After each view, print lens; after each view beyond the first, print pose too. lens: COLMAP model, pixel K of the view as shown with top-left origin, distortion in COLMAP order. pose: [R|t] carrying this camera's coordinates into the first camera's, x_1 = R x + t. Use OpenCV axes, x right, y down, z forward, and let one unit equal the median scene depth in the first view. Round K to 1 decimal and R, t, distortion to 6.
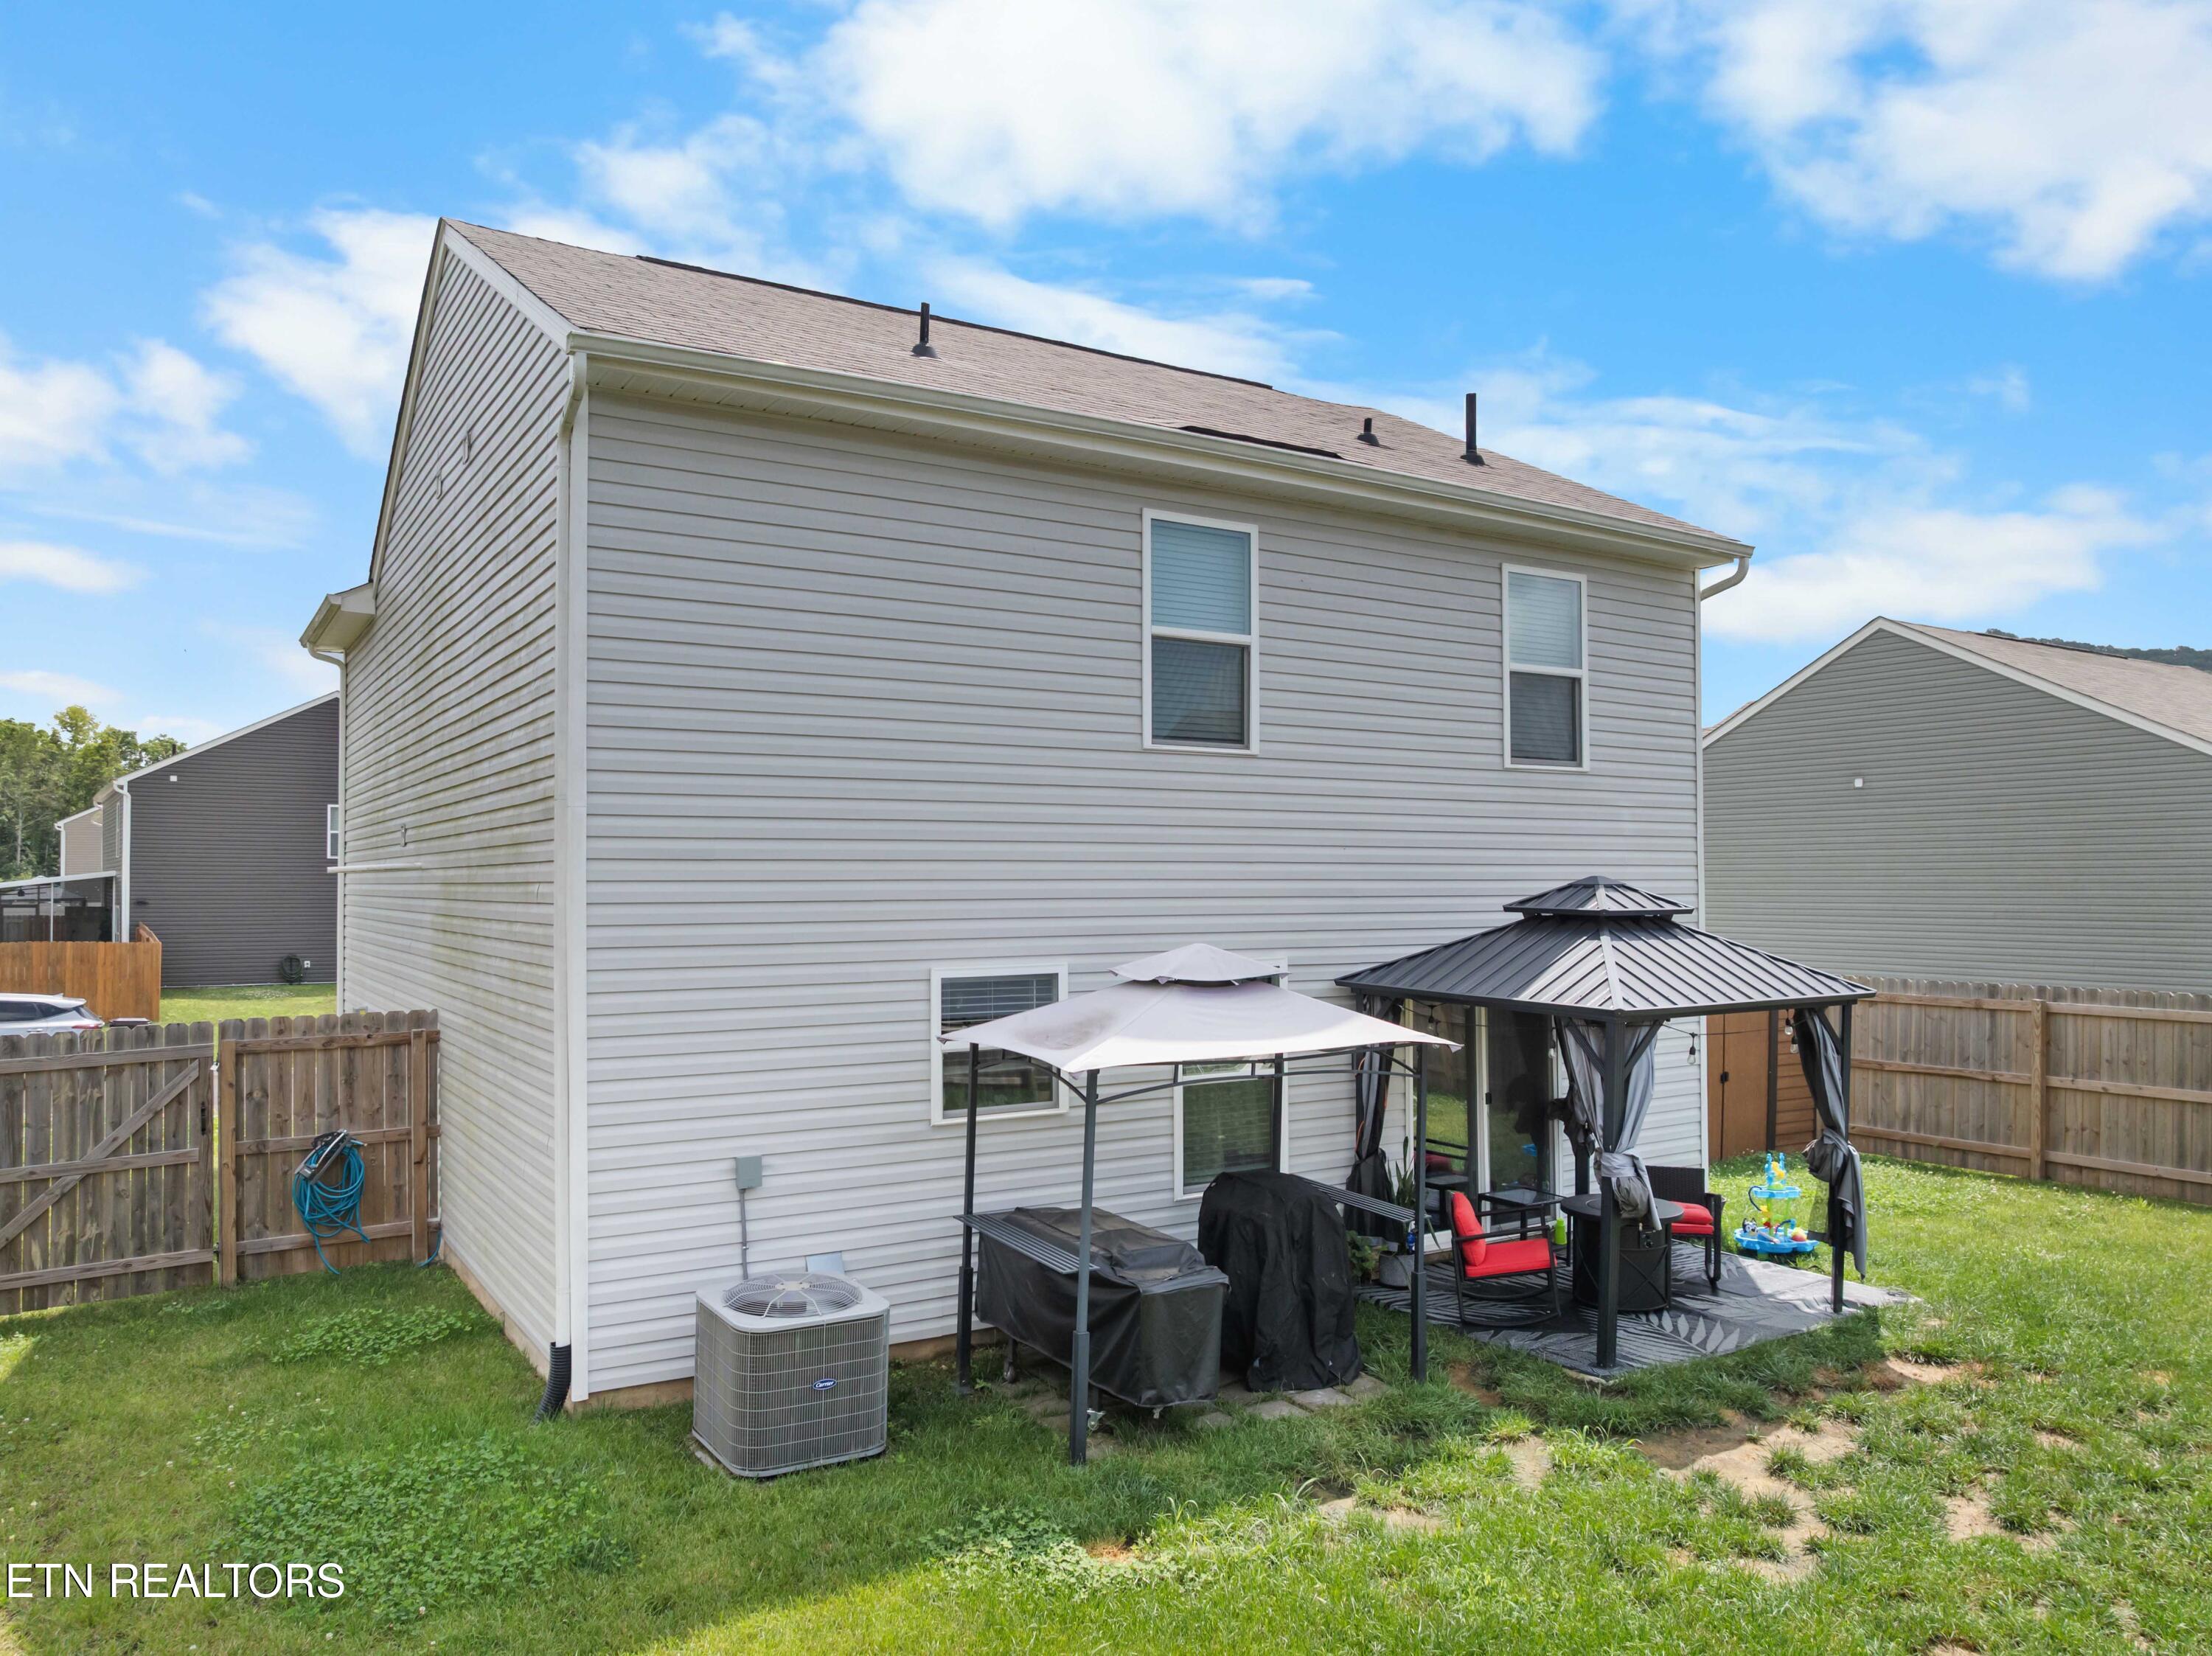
lens RADIAL K [[1577.3, 0, 1102.5], [0, 1577.3, 859.0], [0, 0, 1]] dist [-0.047035, 0.003656]
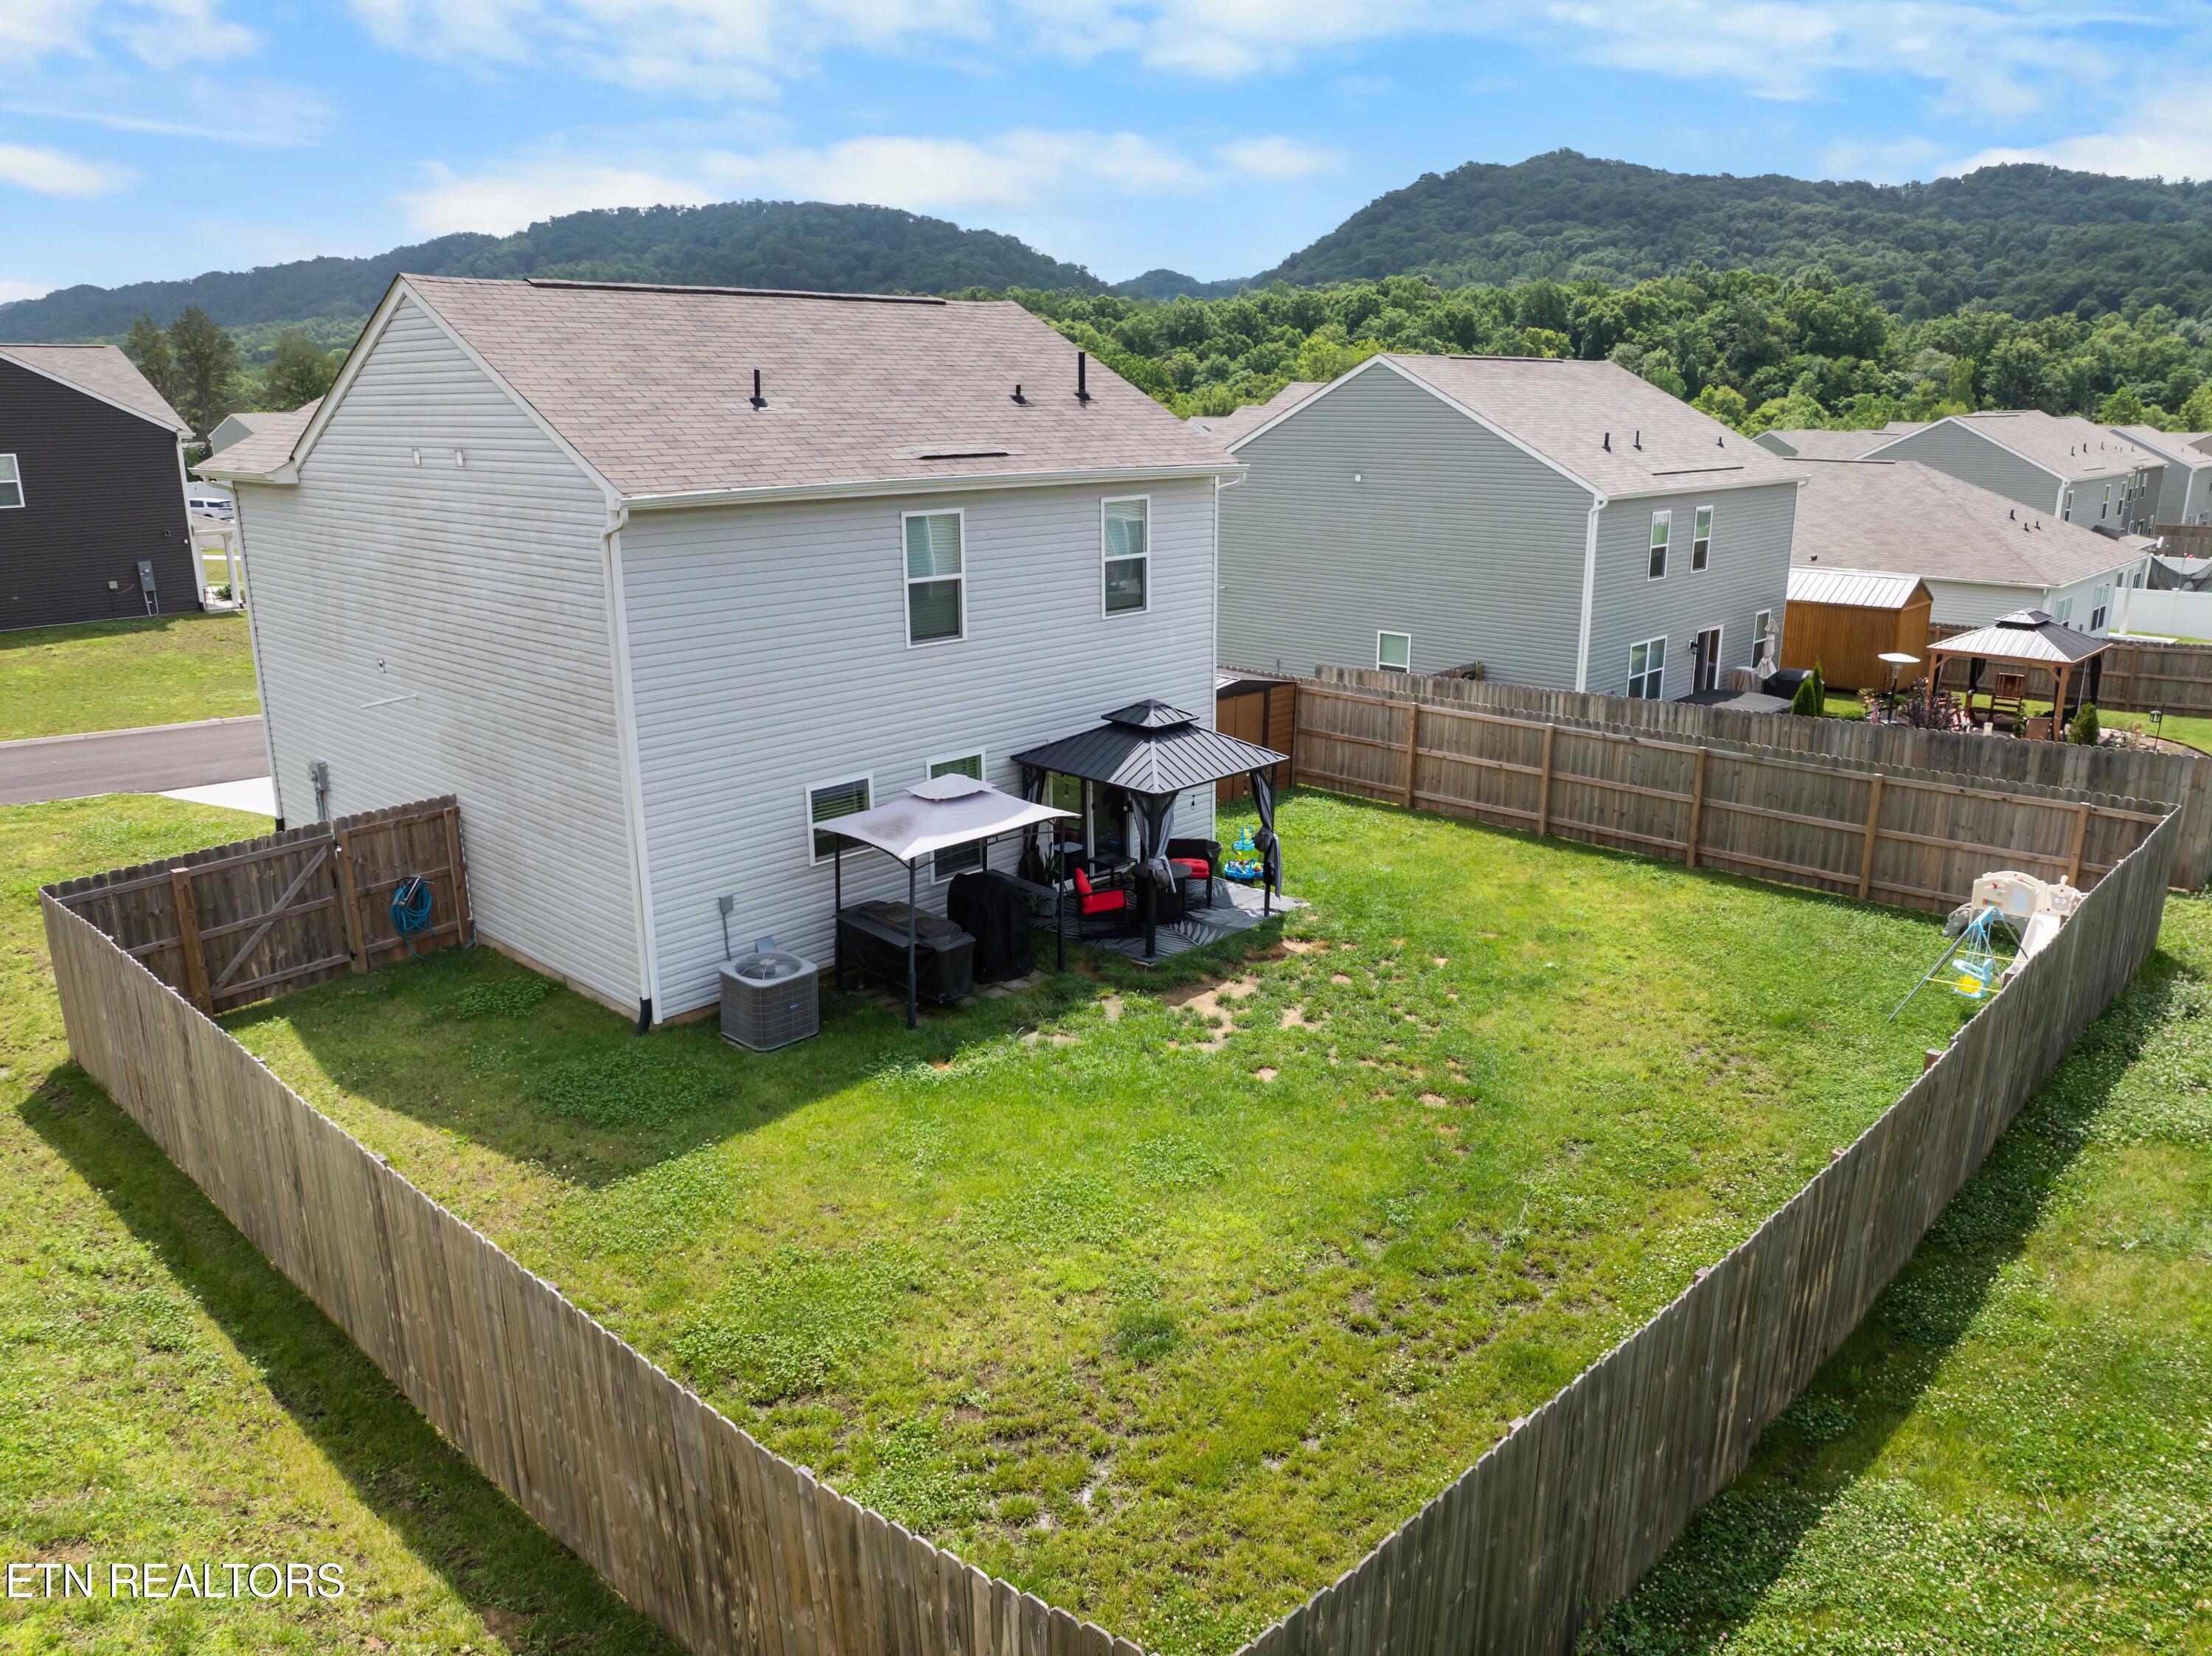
lens RADIAL K [[1577.3, 0, 1102.5], [0, 1577.3, 859.0], [0, 0, 1]] dist [-0.047035, 0.003656]
pose [[0.968863, -0.074753, 0.236043, -0.215482], [-0.000586, 0.952639, 0.304101, -0.420309], [-0.247597, -0.294771, 0.922933, -0.847448]]
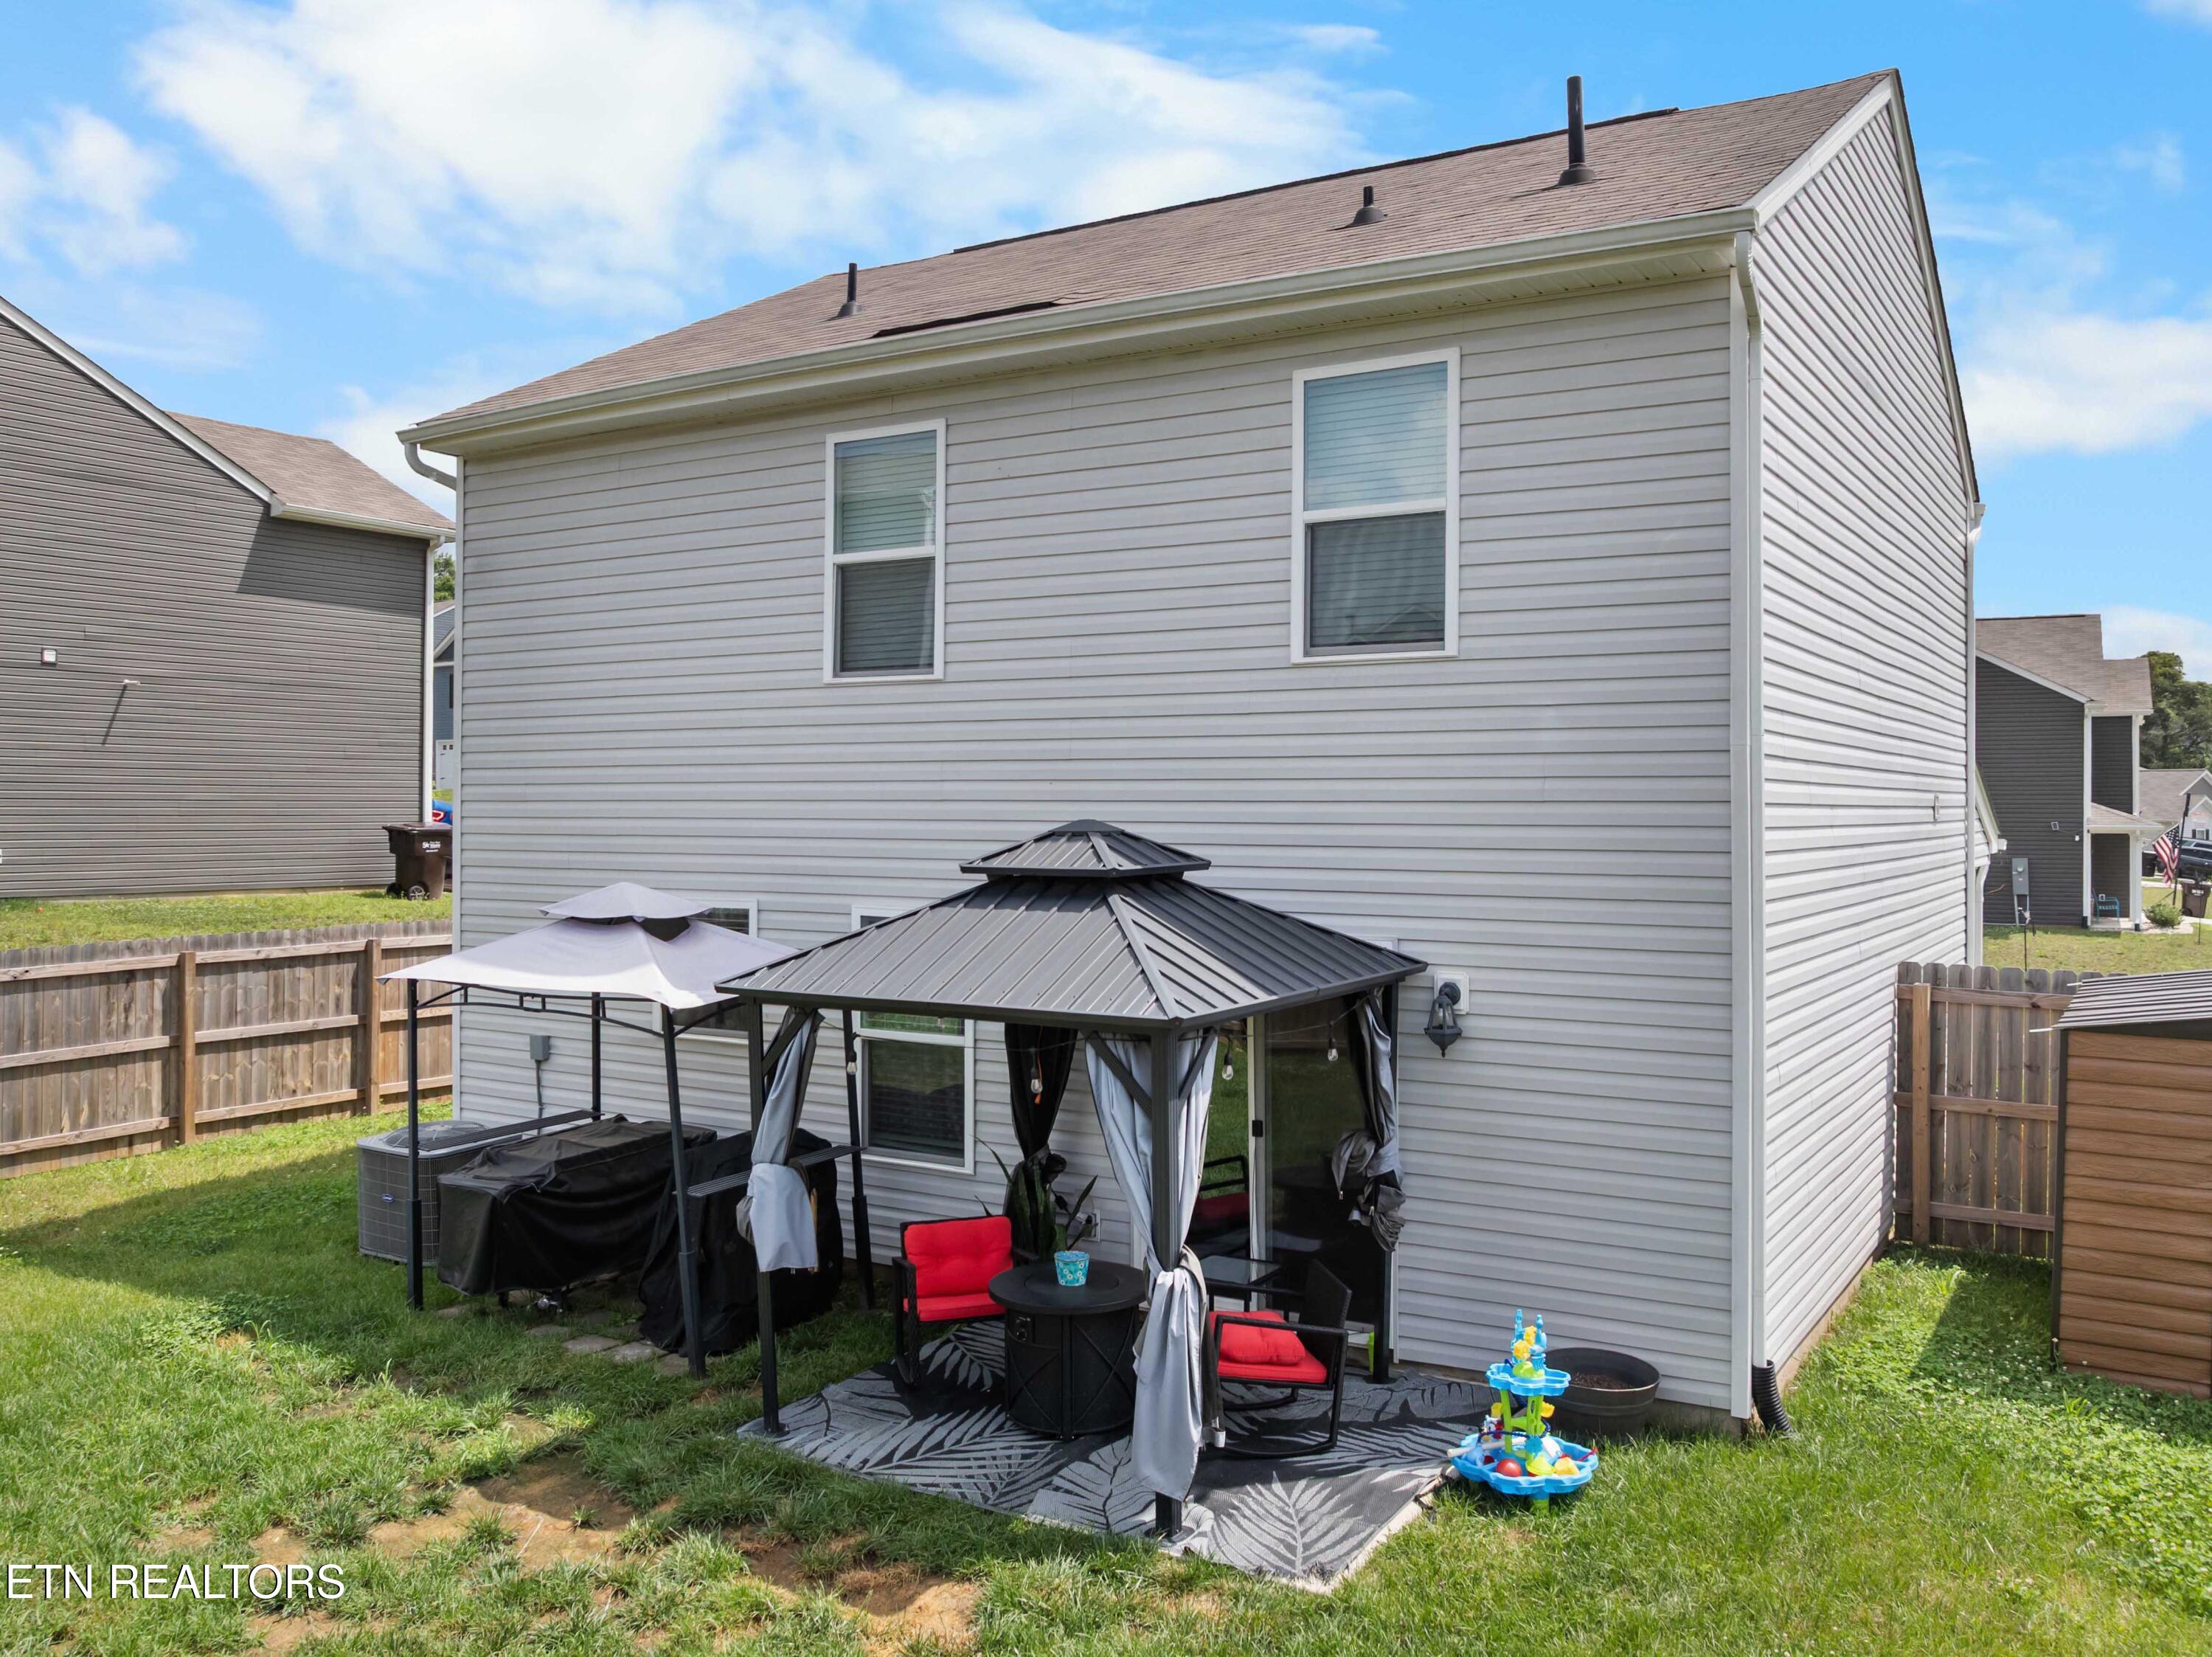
lens RADIAL K [[1741.3, 0, 1147.6], [0, 1741.3, 817.9], [0, 0, 1]] dist [-0.034854, 0.001926]
pose [[0.463490, 0.004102, -0.886093, 1.156423], [0.004980, 0.999961, 0.007235, 0.006188], [0.886088, -0.007766, 0.463452, 0.736883]]
